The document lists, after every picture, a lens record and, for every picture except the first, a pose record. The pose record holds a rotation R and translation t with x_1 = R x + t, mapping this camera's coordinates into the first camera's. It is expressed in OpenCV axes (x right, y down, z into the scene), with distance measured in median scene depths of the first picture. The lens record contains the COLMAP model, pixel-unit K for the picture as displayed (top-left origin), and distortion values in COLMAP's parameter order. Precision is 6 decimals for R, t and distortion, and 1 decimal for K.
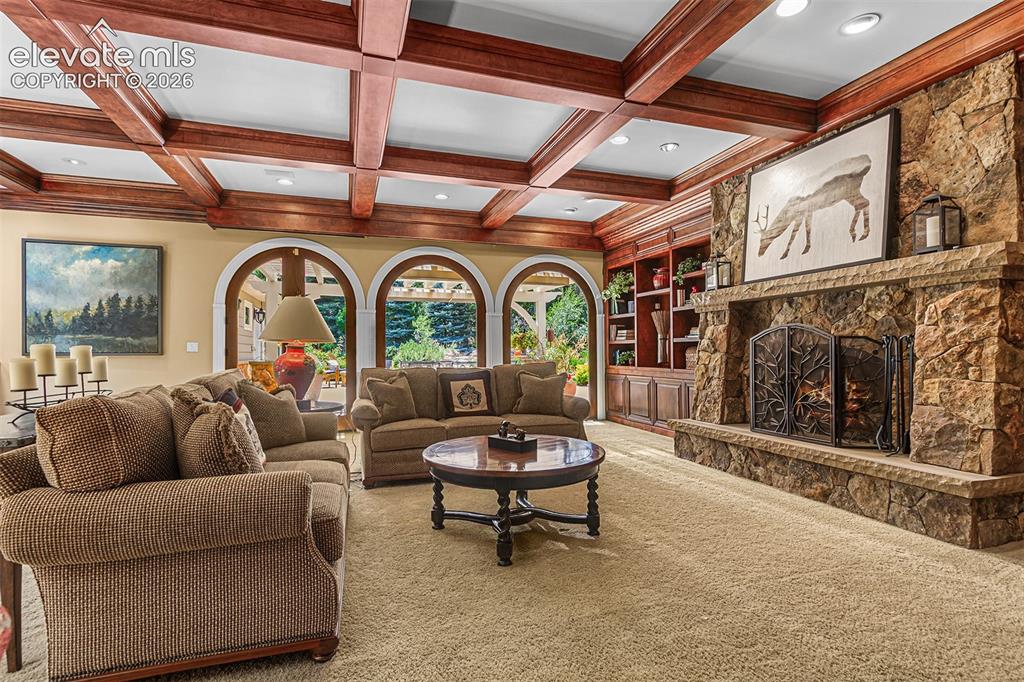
lens RADIAL K [[493.2, 0, 511.5], [0, 493.2, 339.8], [0, 0, 1]] dist [-0.000564, -0.000098]
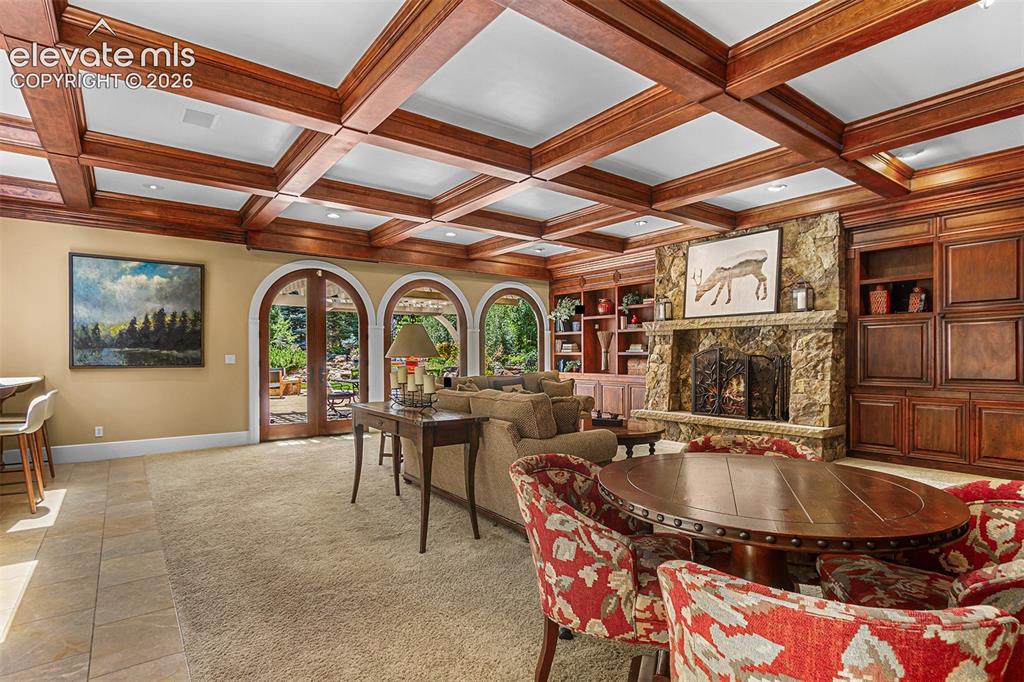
lens RADIAL K [[514.3, 0, 511.3], [0, 514.3, 351.1], [0, 0, 1]] dist [0.008427, 0.001673]
pose [[0.945482, 0.003674, 0.325652, -0.507934], [-0.008773, 0.999861, 0.014191, -0.028491], [-0.325555, -0.016274, 0.945383, -0.304432]]
